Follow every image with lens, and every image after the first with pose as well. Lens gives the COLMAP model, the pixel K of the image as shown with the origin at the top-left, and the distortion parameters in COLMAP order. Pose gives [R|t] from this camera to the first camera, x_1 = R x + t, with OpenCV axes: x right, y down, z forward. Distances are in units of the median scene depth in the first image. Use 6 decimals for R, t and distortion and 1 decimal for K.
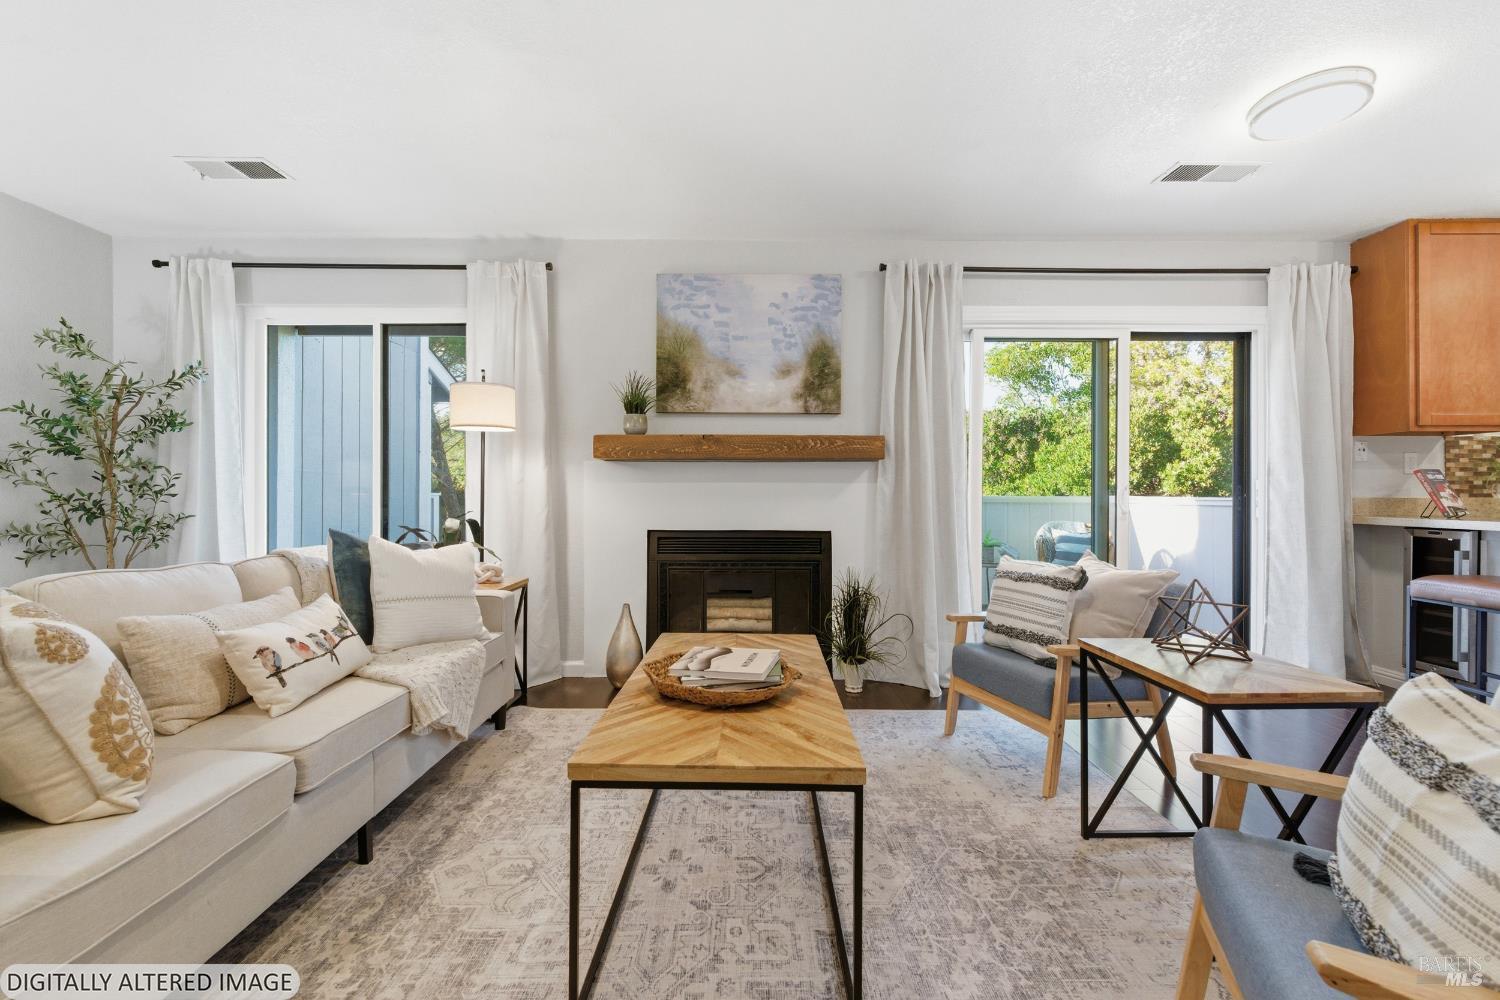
lens RADIAL K [[618.6, 0, 750.0], [0, 618.6, 500.0], [0, 0, 1]] dist [0.002068, 0.000249]
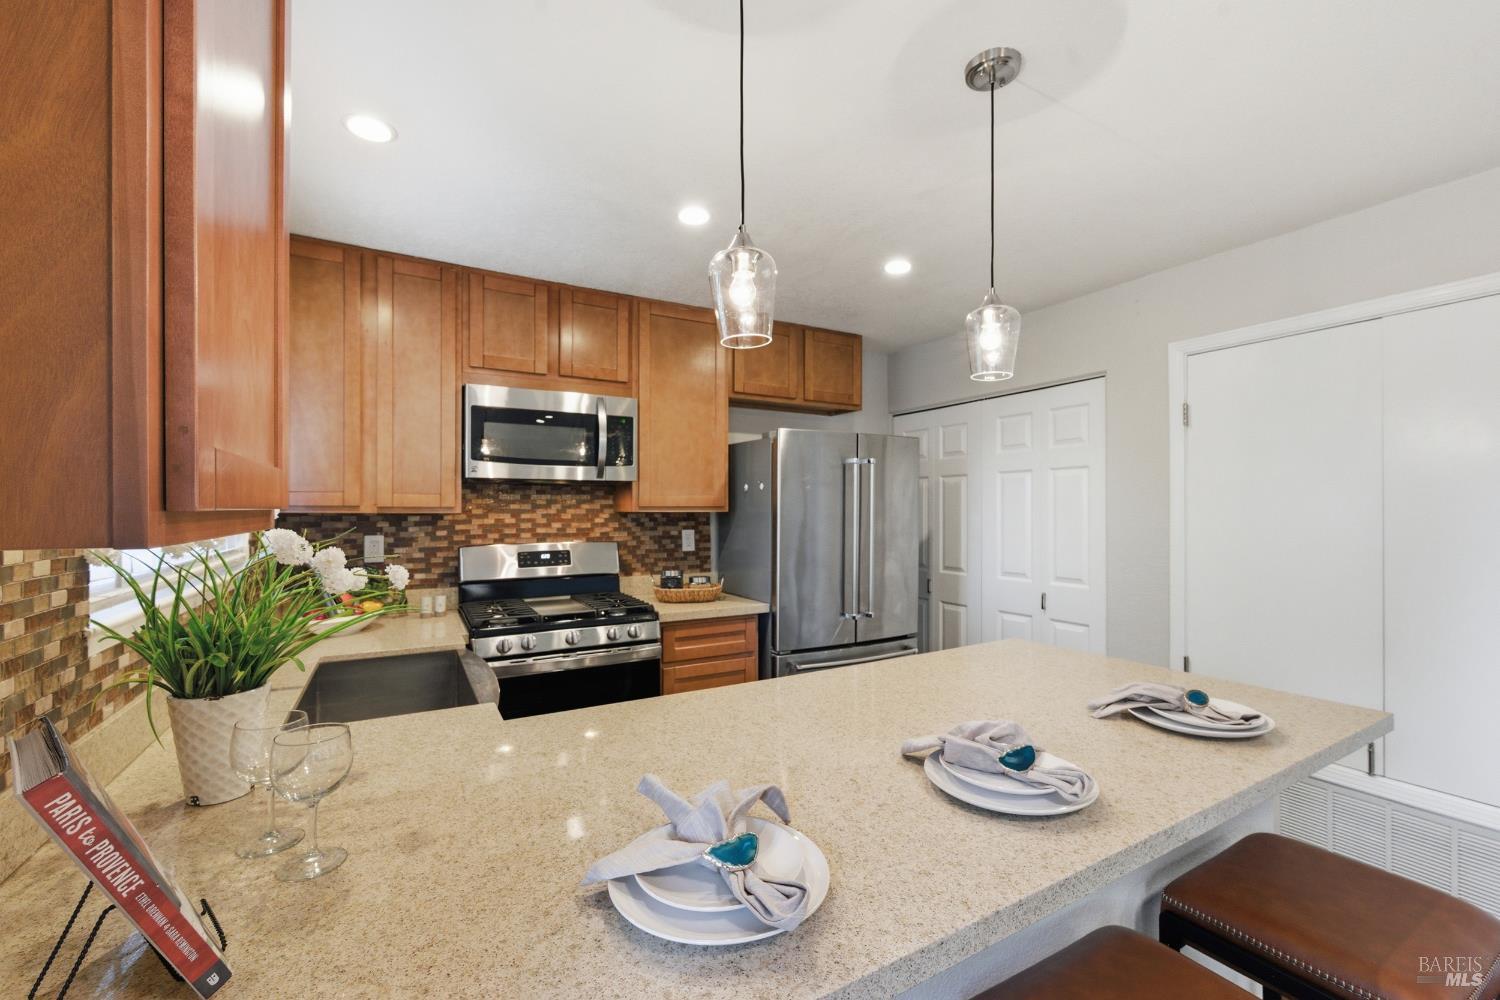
lens RADIAL K [[618.6, 0, 750.0], [0, 618.6, 500.0], [0, 0, 1]] dist [0.002068, 0.000249]
pose [[-0.498894, 0.012792, 0.866568, 0.807444], [0.004649, 0.999916, -0.012084, -0.109657], [-0.866650, -0.002000, -0.498912, 0.879029]]
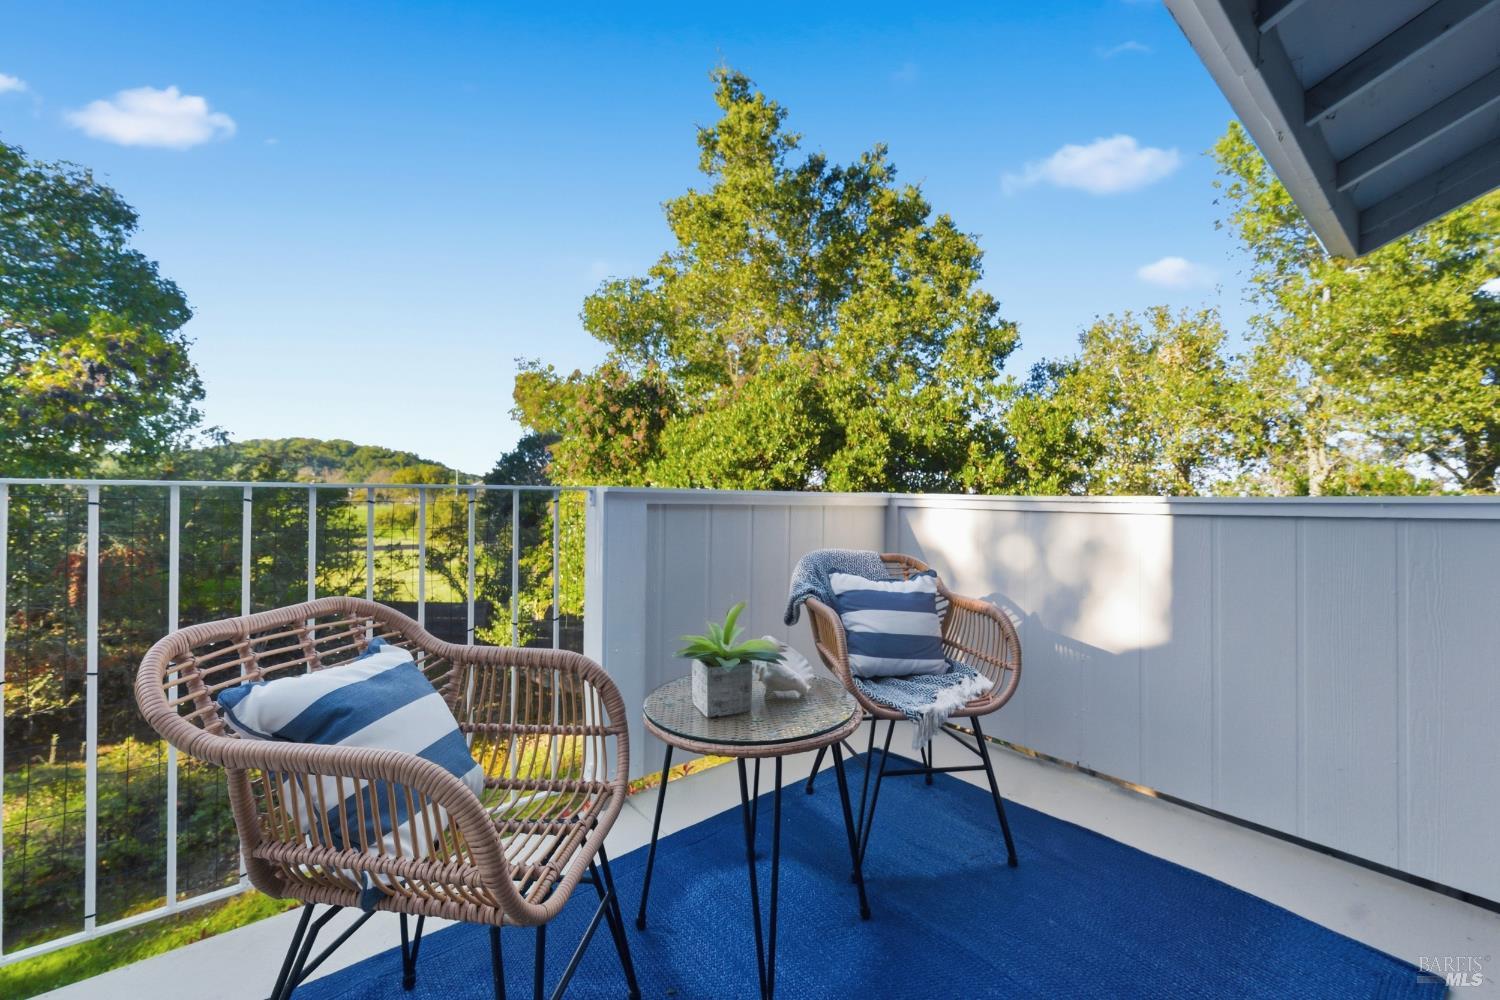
lens RADIAL K [[618.6, 0, 750.0], [0, 618.6, 500.0], [0, 0, 1]] dist [0.002068, 0.000249]
pose [[0.778621, 0.006370, 0.627462, 0.296493], [-0.007078, 0.999974, -0.001368, 0.004607], [-0.627454, -0.003376, 0.778646, 1.171107]]
